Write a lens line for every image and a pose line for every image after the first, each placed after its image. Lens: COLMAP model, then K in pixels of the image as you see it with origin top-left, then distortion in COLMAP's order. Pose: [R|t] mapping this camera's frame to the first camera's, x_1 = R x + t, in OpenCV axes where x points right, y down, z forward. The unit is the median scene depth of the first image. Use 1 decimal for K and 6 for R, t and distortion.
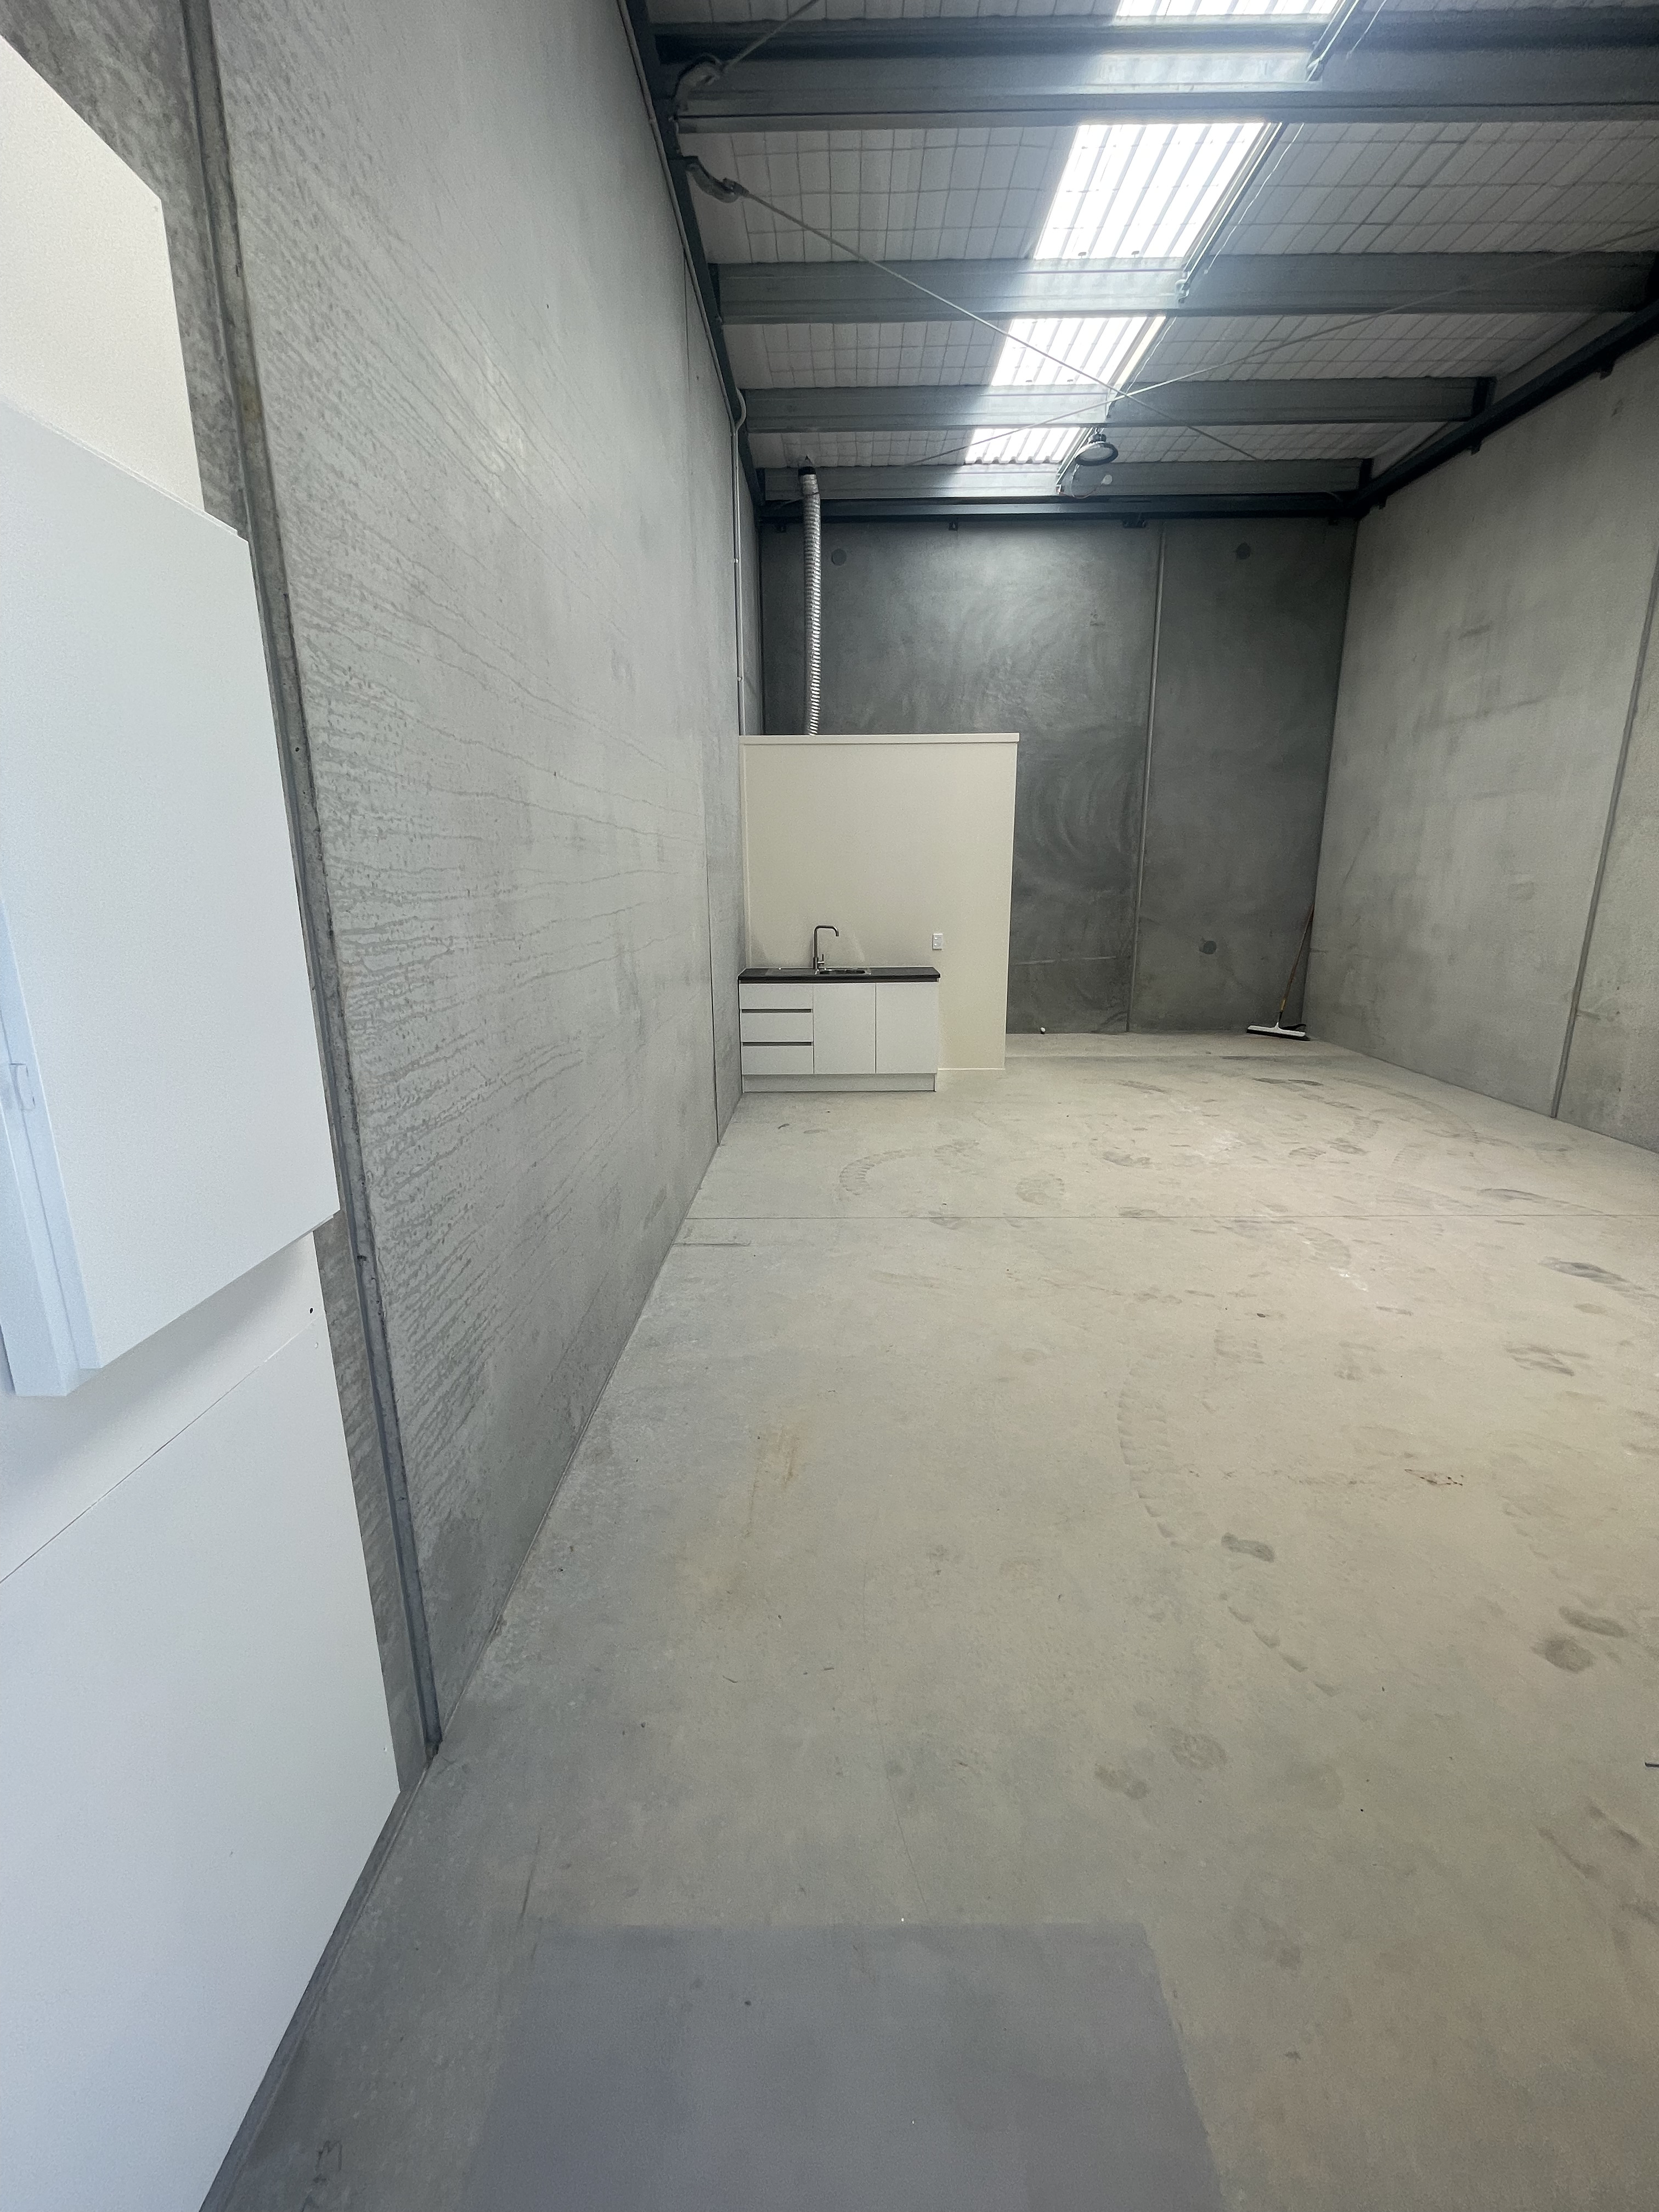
lens RADIAL K [[913.0, 0, 829.5], [0, 913.0, 1106.0], [0, 0, 1]] dist [0.002272, 0.000264]
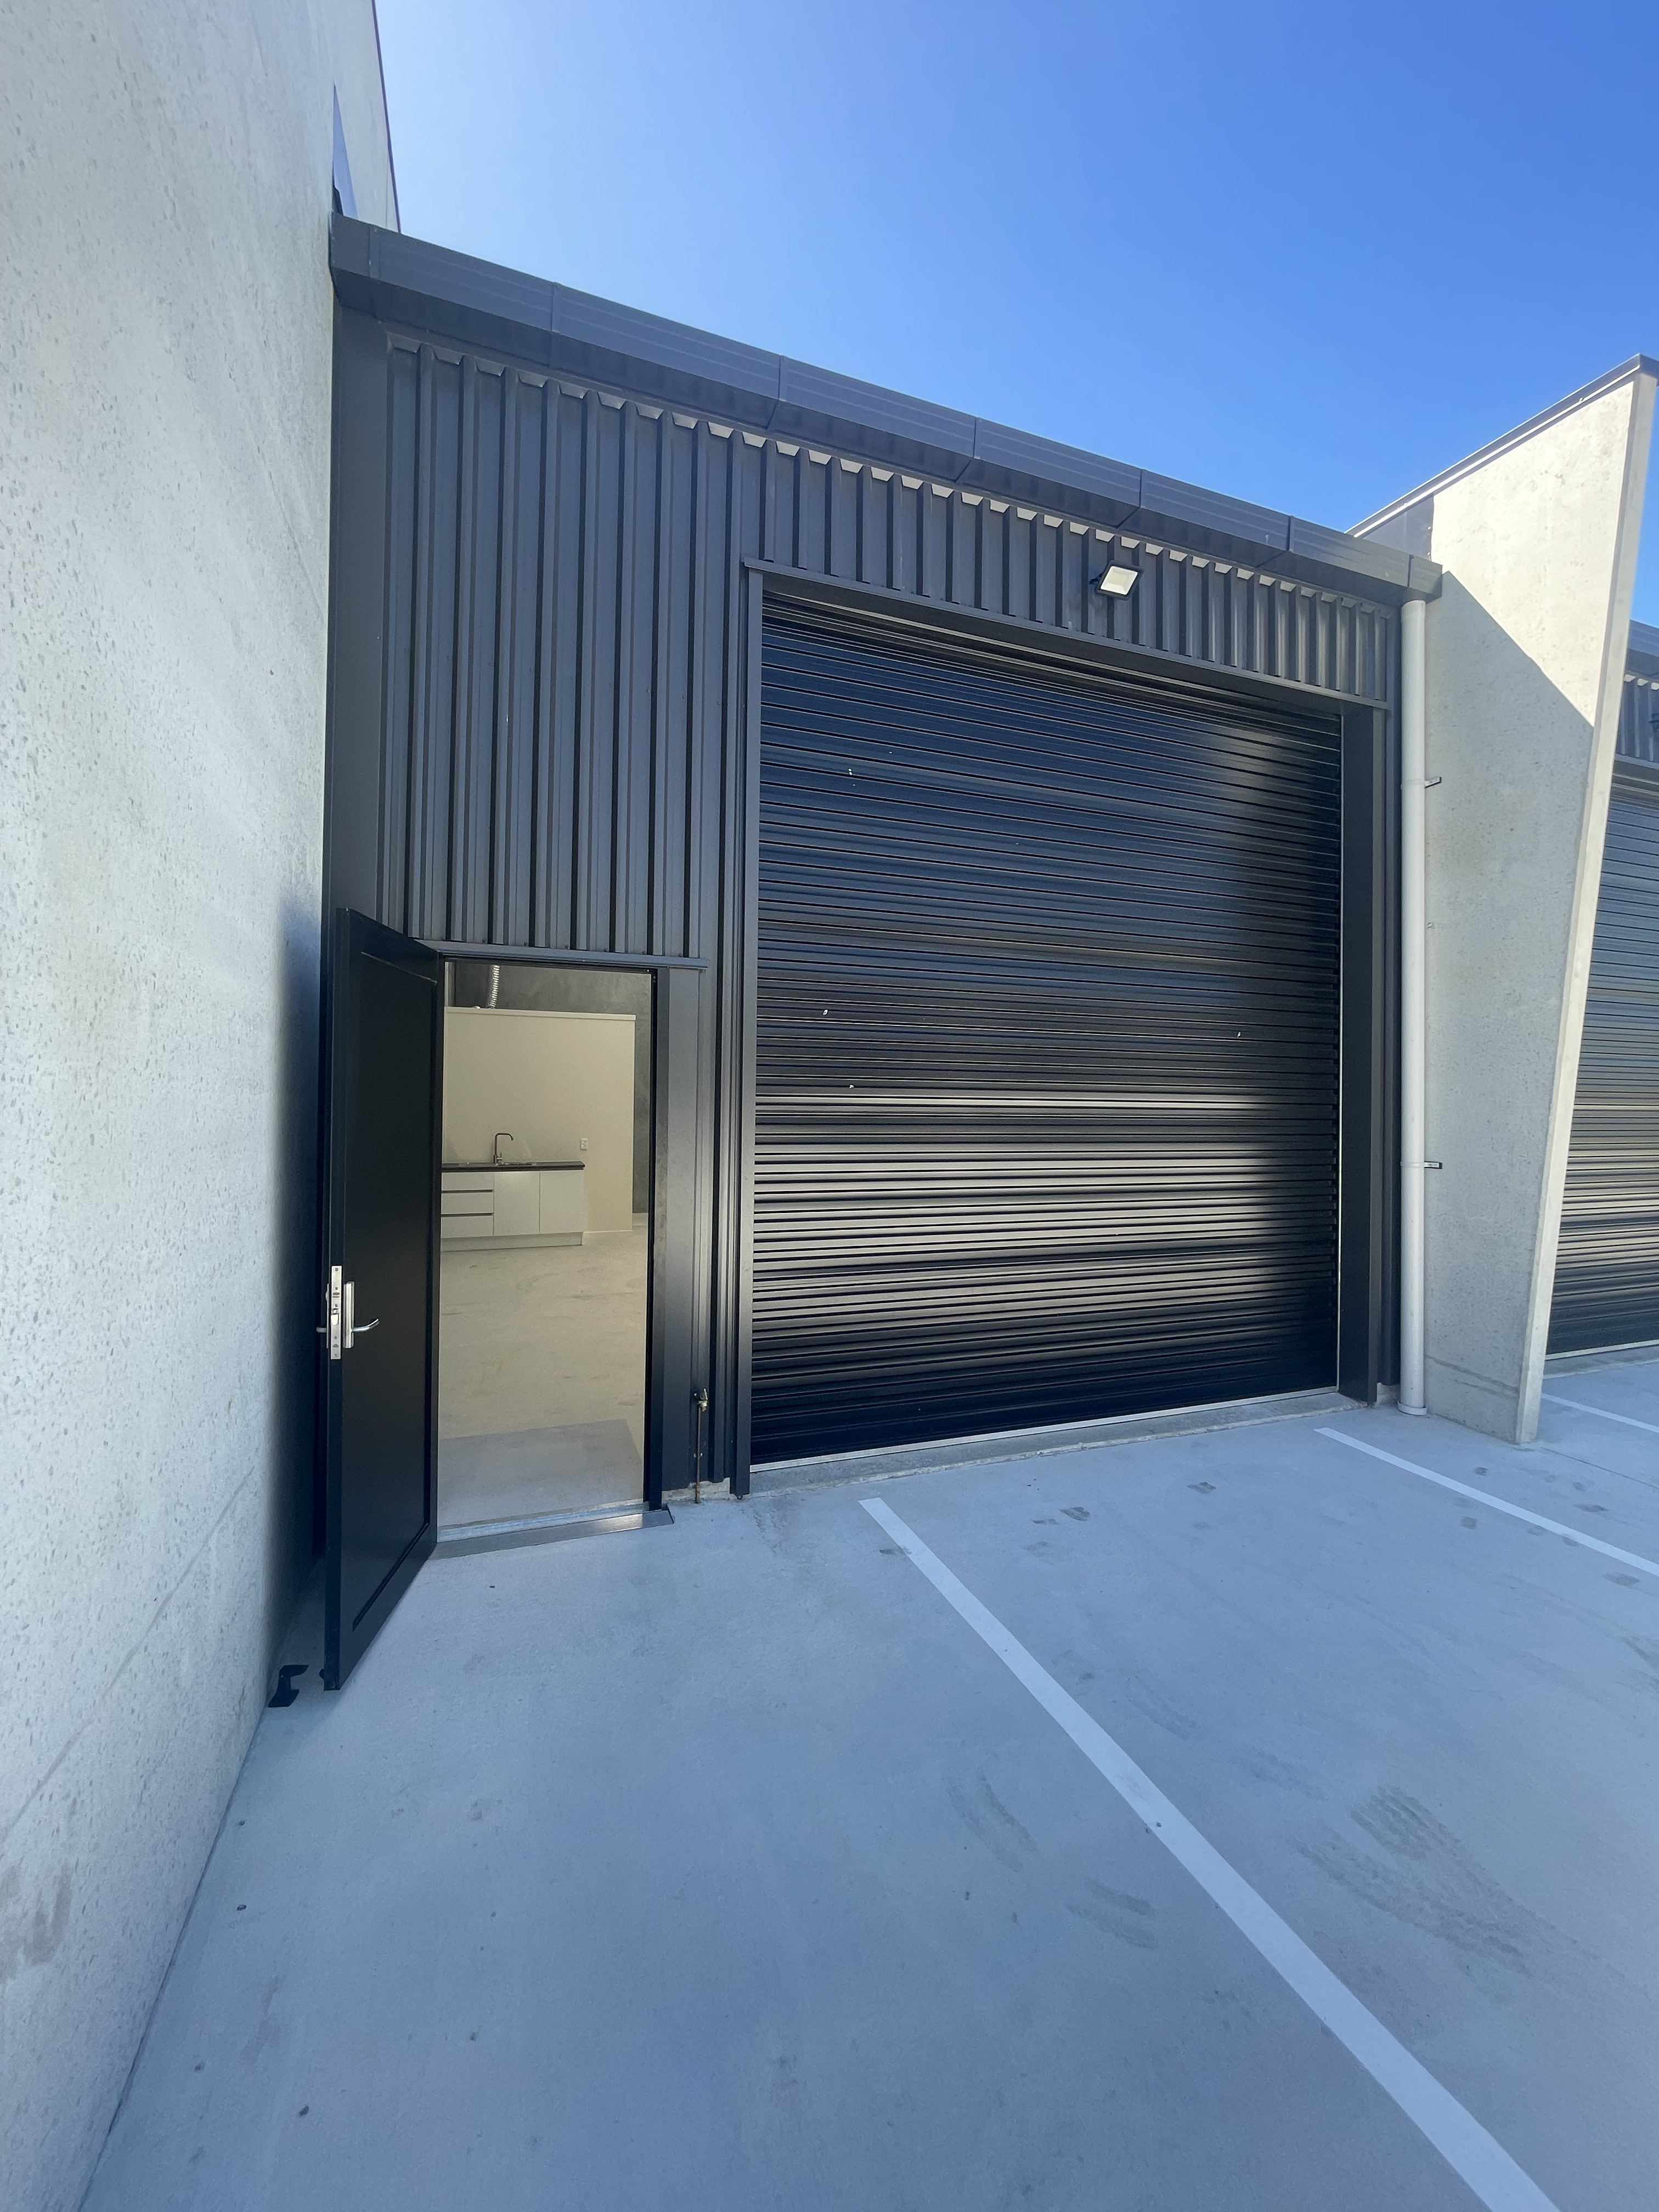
lens RADIAL K [[913.0, 0, 829.5], [0, 913.0, 1106.0], [0, 0, 1]] dist [0.002272, 0.000264]
pose [[0.936243, 0.019682, 0.350801, -0.030048], [0.063779, 0.972322, -0.224770, 0.120859], [-0.345516, 0.232814, 0.909075, -0.512885]]
